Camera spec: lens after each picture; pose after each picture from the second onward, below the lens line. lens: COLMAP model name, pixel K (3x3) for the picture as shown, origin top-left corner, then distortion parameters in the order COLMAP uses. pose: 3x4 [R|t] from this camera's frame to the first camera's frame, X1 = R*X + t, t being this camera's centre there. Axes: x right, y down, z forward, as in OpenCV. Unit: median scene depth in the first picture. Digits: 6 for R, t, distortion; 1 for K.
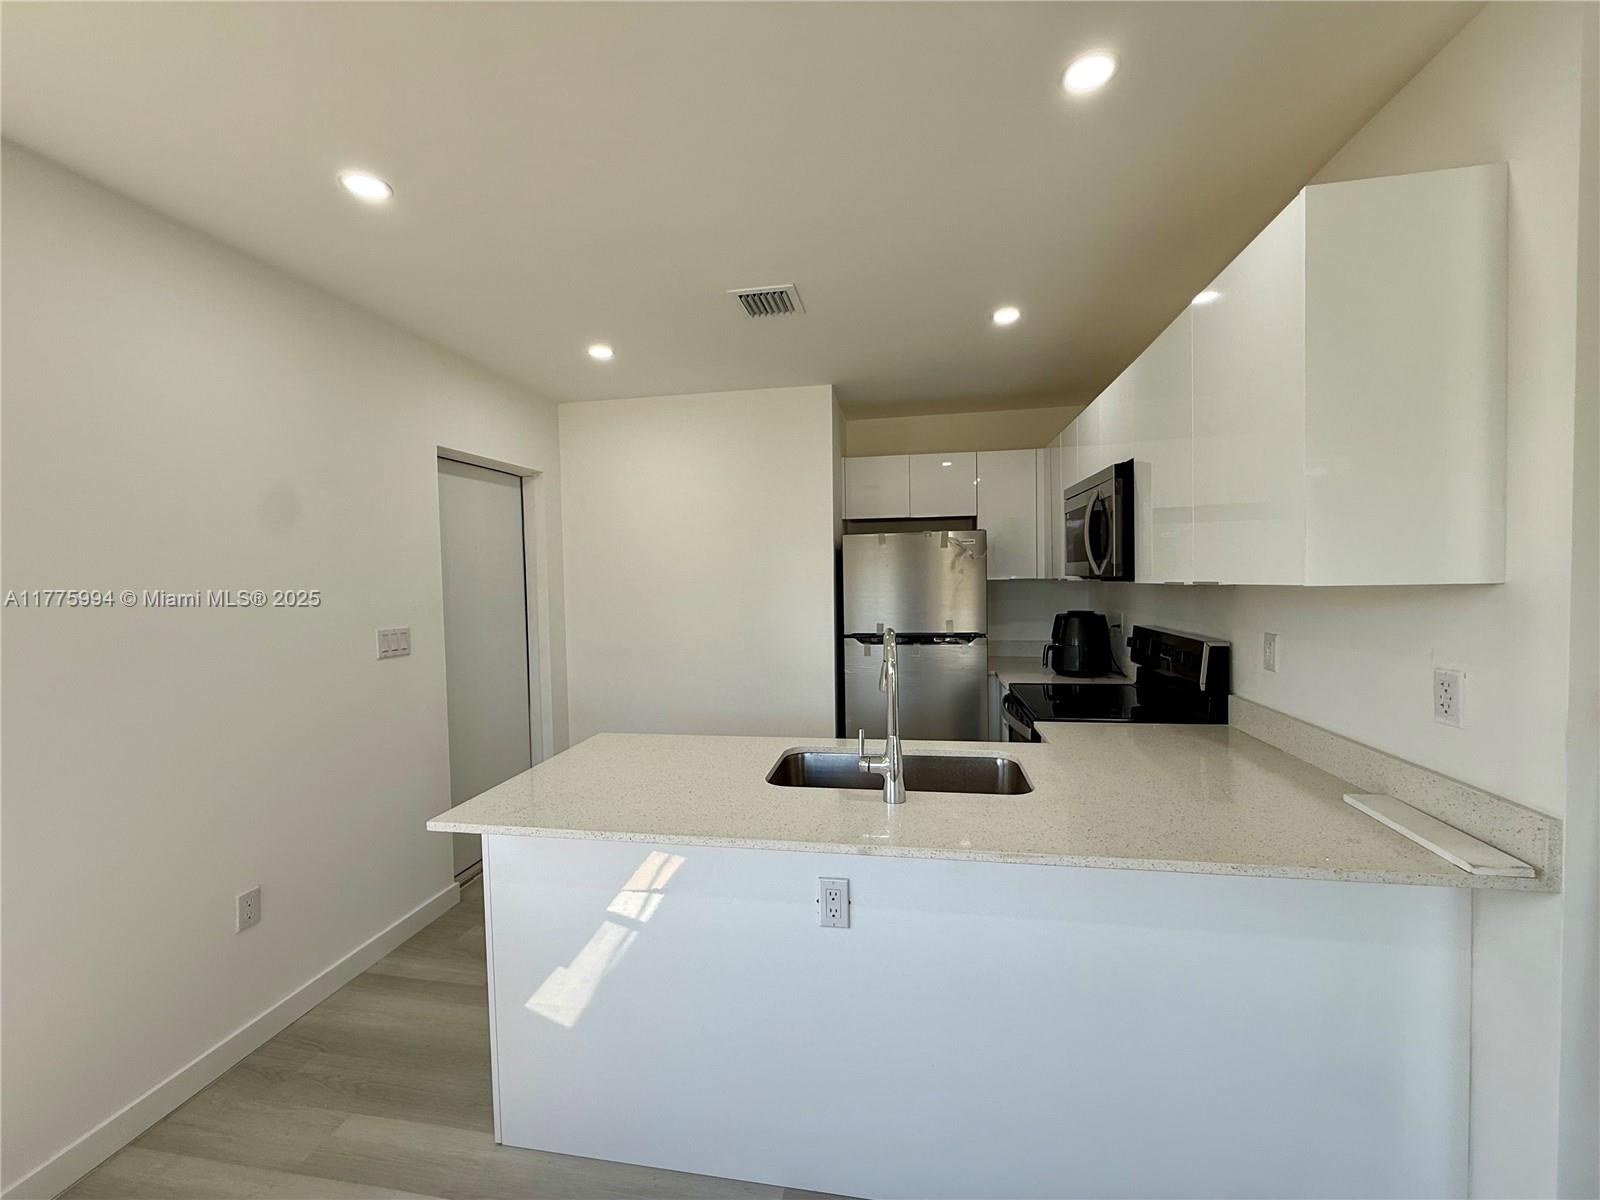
lens RADIAL K [[635.9, 0, 796.0], [0, 635.9, 598.3], [0, 0, 1]] dist [-0.001252, -0.000109]
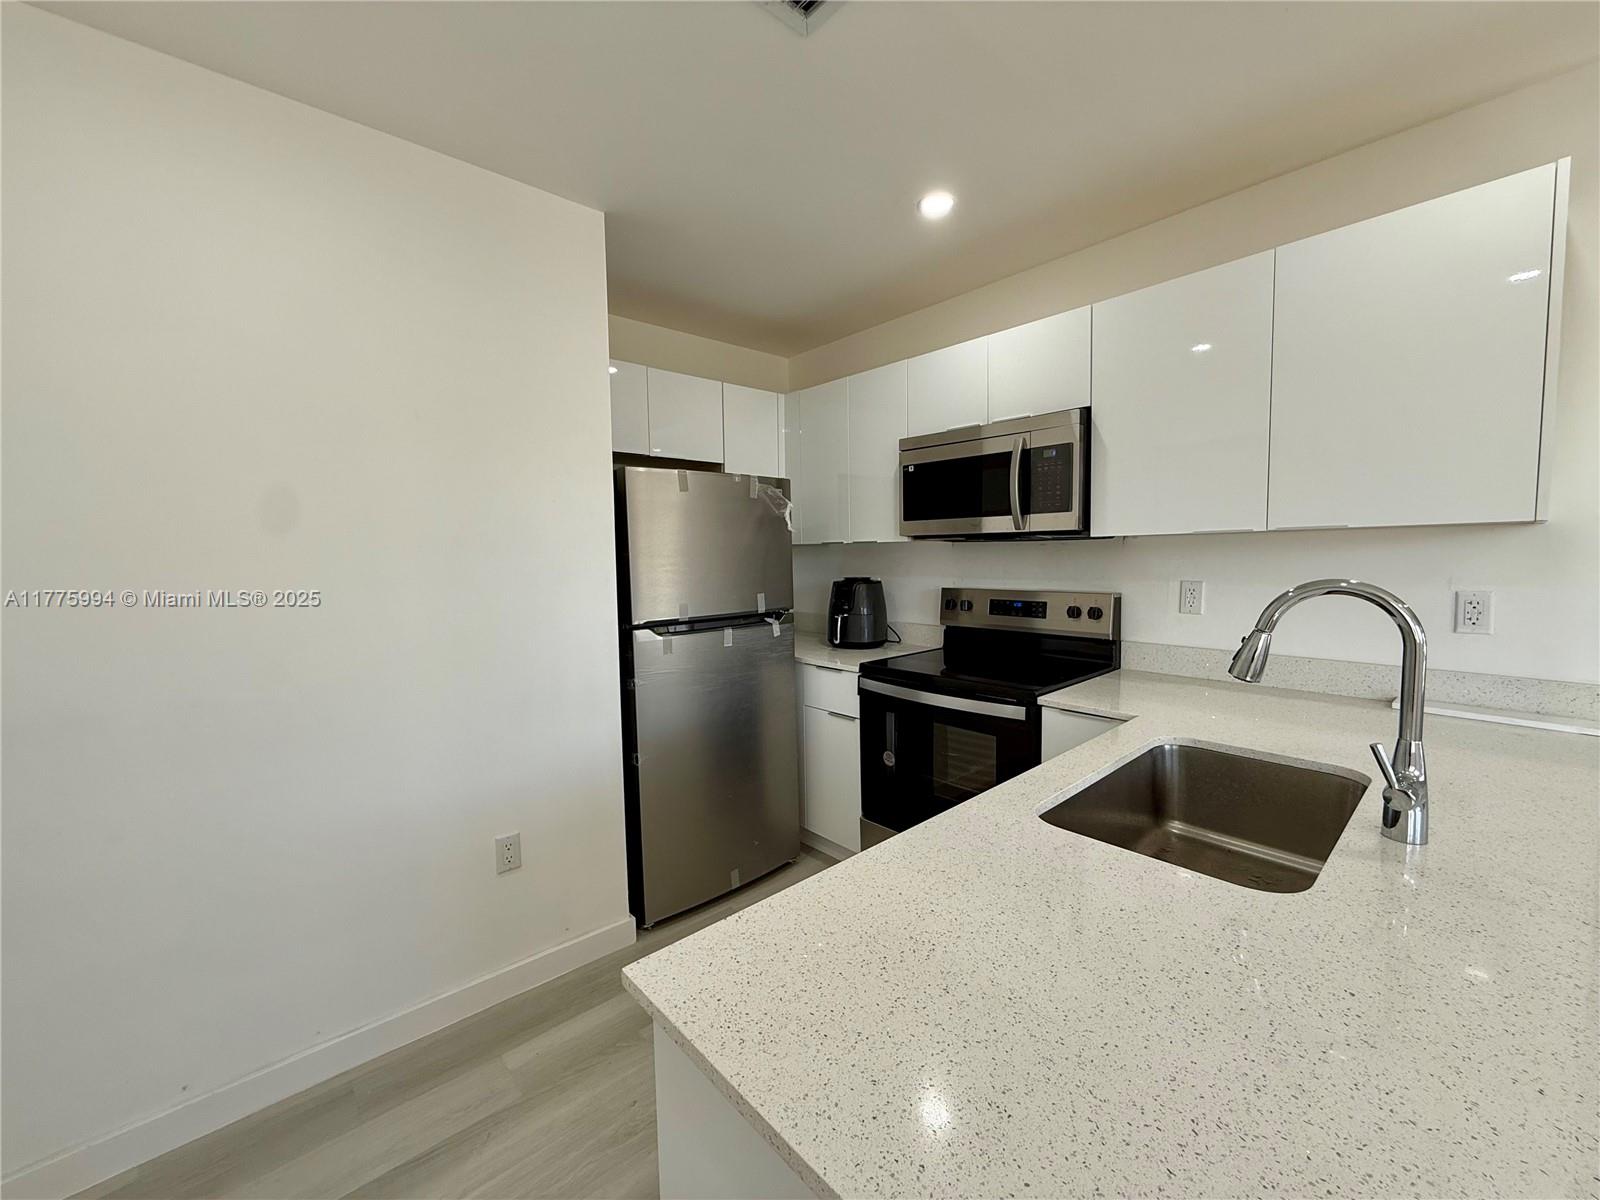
lens RADIAL K [[635.9, 0, 797.8], [0, 635.9, 599.8], [0, 0, 1]] dist [-0.001252, -0.000109]
pose [[0.615119, -0.052533, 0.786682, -0.400866], [0.032977, 0.998619, 0.040900, 0.014131], [-0.787744, 0.000784, 0.616002, 0.600272]]
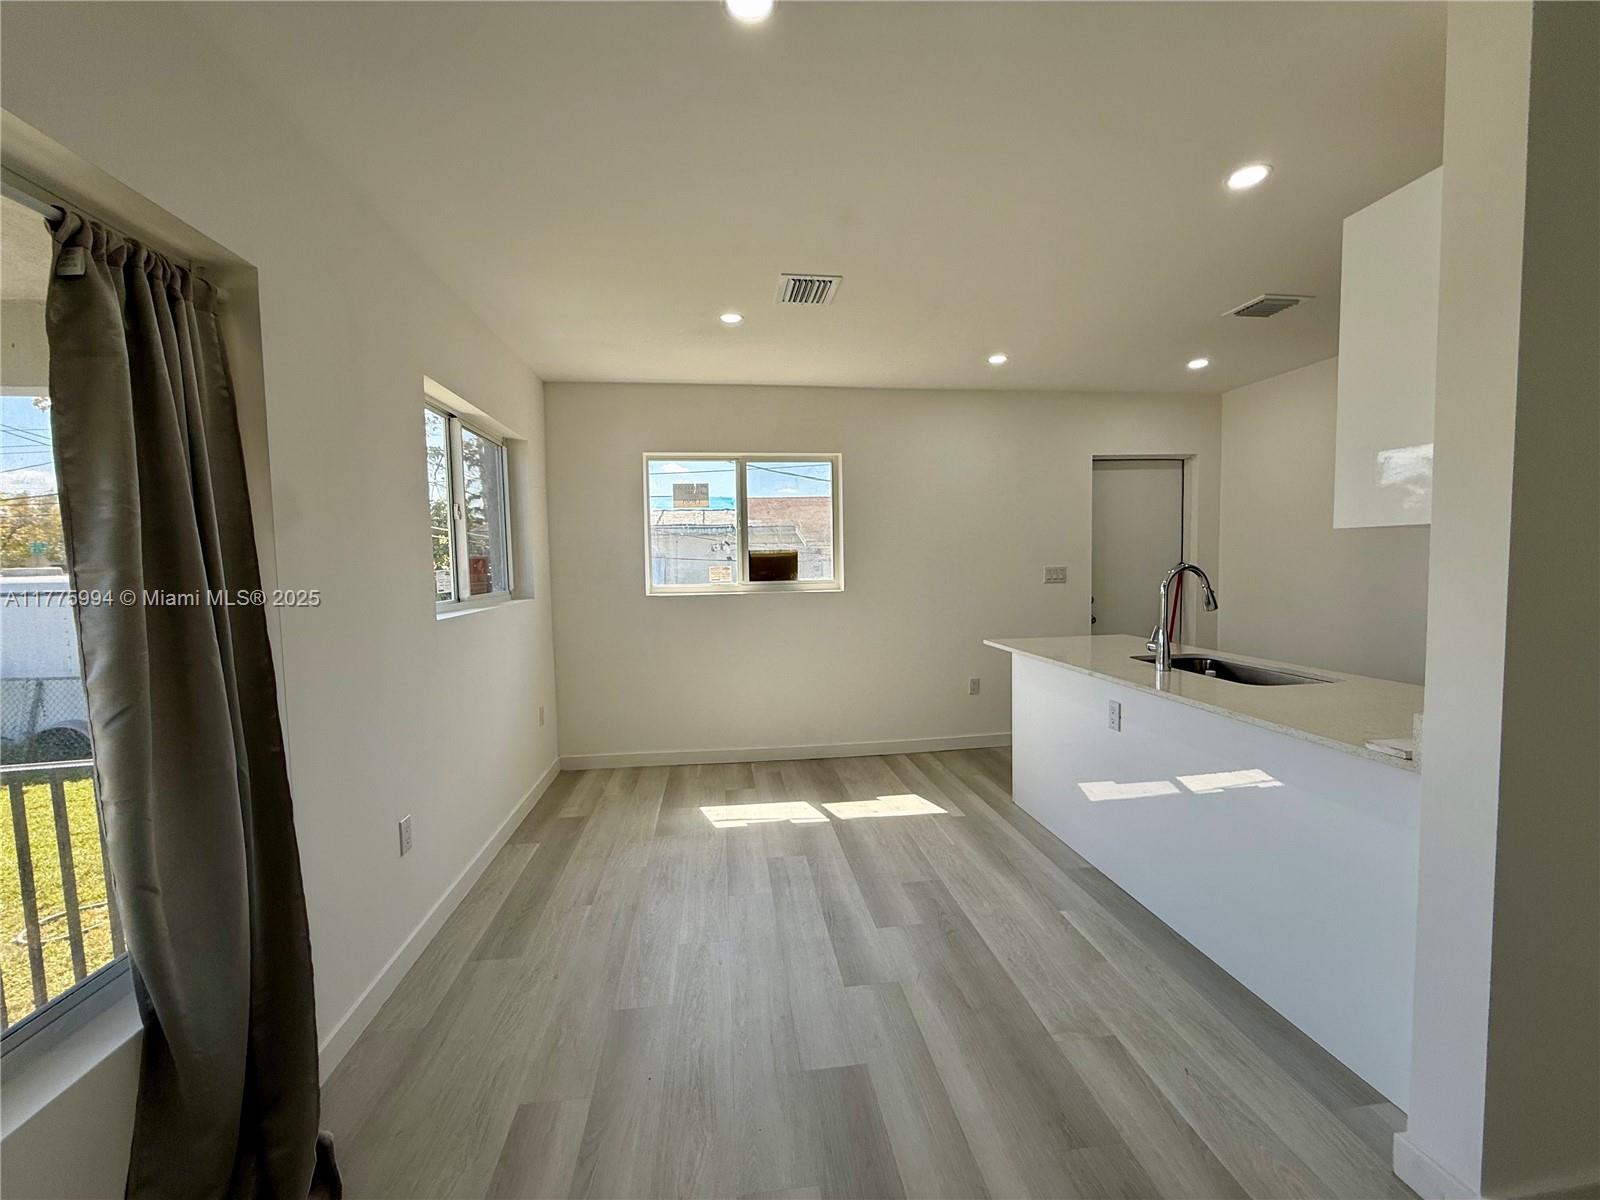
lens RADIAL K [[635.9, 0, 793.4], [0, 635.9, 595.1], [0, 0, 1]] dist [-0.001252, -0.000109]
pose [[0.294662, 0.068920, -0.953113, 0.771082], [-0.020668, 0.997622, 0.065749, 0.023460], [0.955378, 0.000325, 0.295386, -0.201581]]
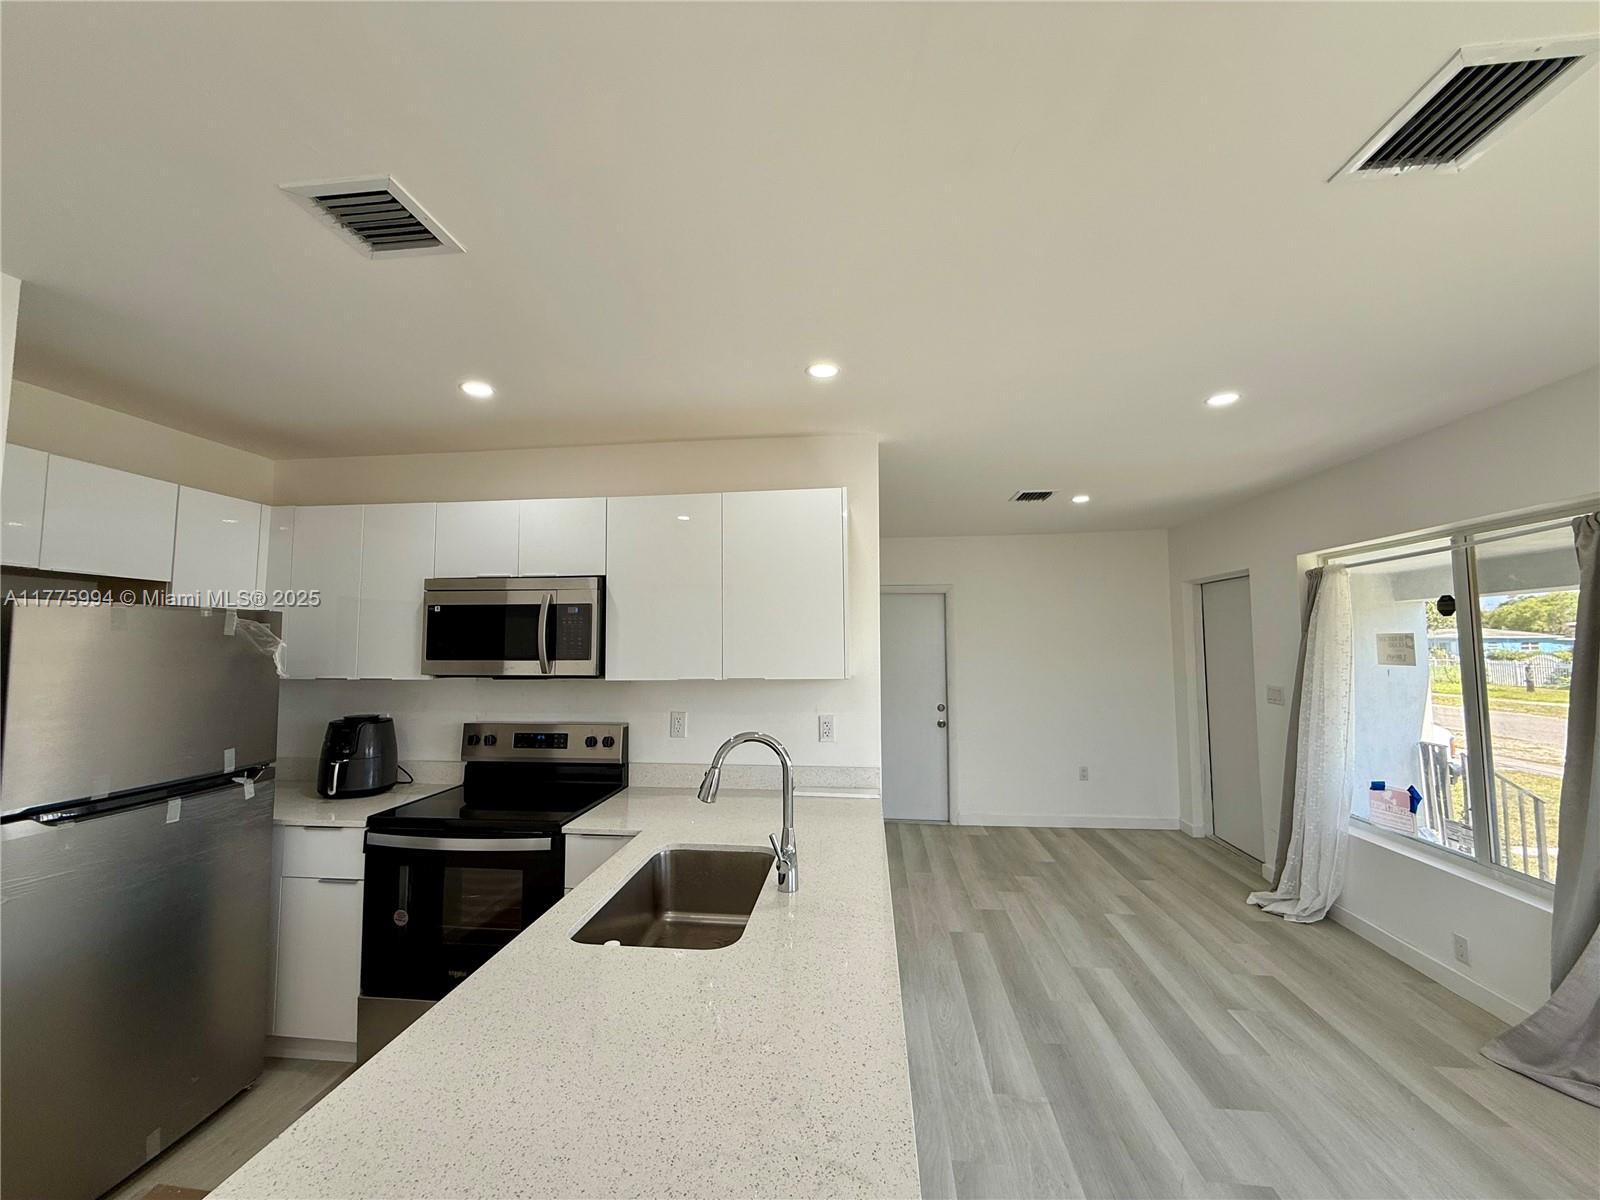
lens RADIAL K [[635.9, 0, 797.8], [0, 635.9, 599.1], [0, 0, 1]] dist [-0.001252, -0.000109]
pose [[-0.070089, 0.092242, 0.993267, -0.534149], [0.039876, 0.995179, -0.089606, -0.042839], [-0.996743, 0.033327, -0.073430, 0.577294]]
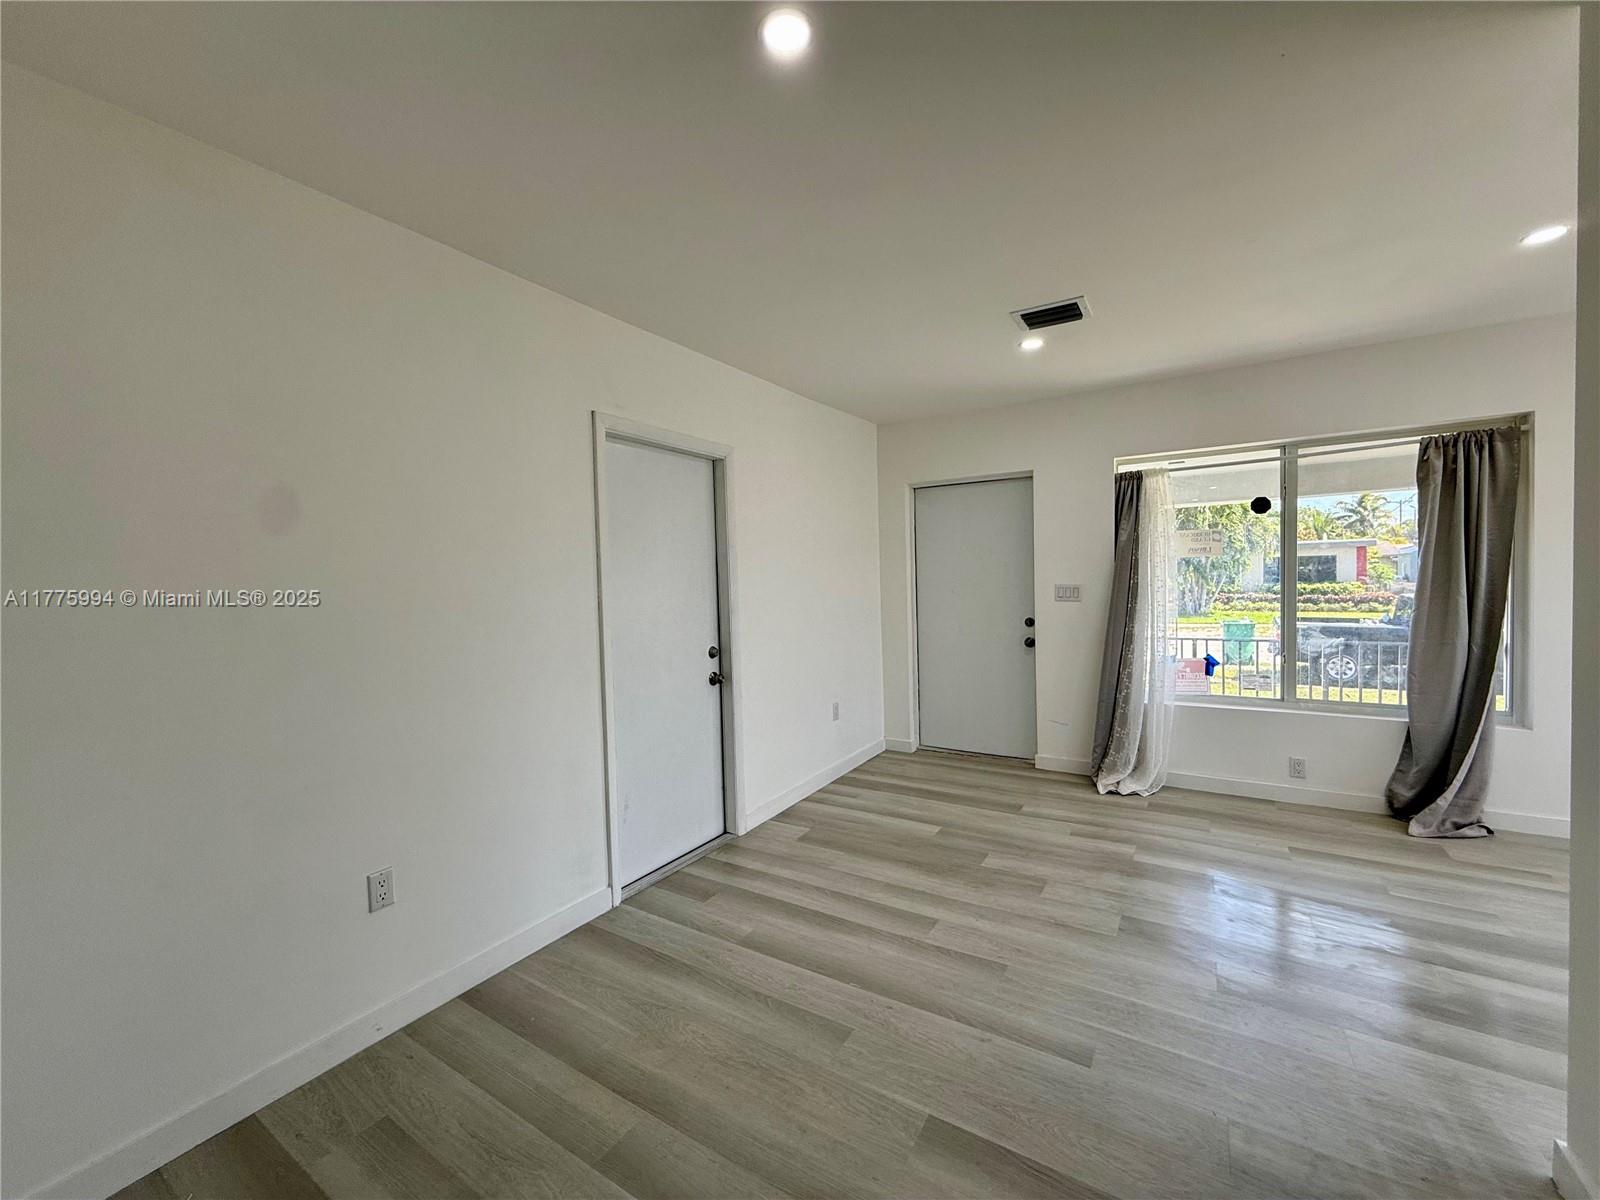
lens RADIAL K [[635.9, 0, 797.3], [0, 635.9, 600.8], [0, 0, 1]] dist [-0.001252, -0.000109]
pose [[-0.927105, 0.031194, 0.373501, 0.877183], [0.058239, 0.996416, 0.061343, -0.022983], [-0.370249, 0.078624, -0.925599, 1.032154]]
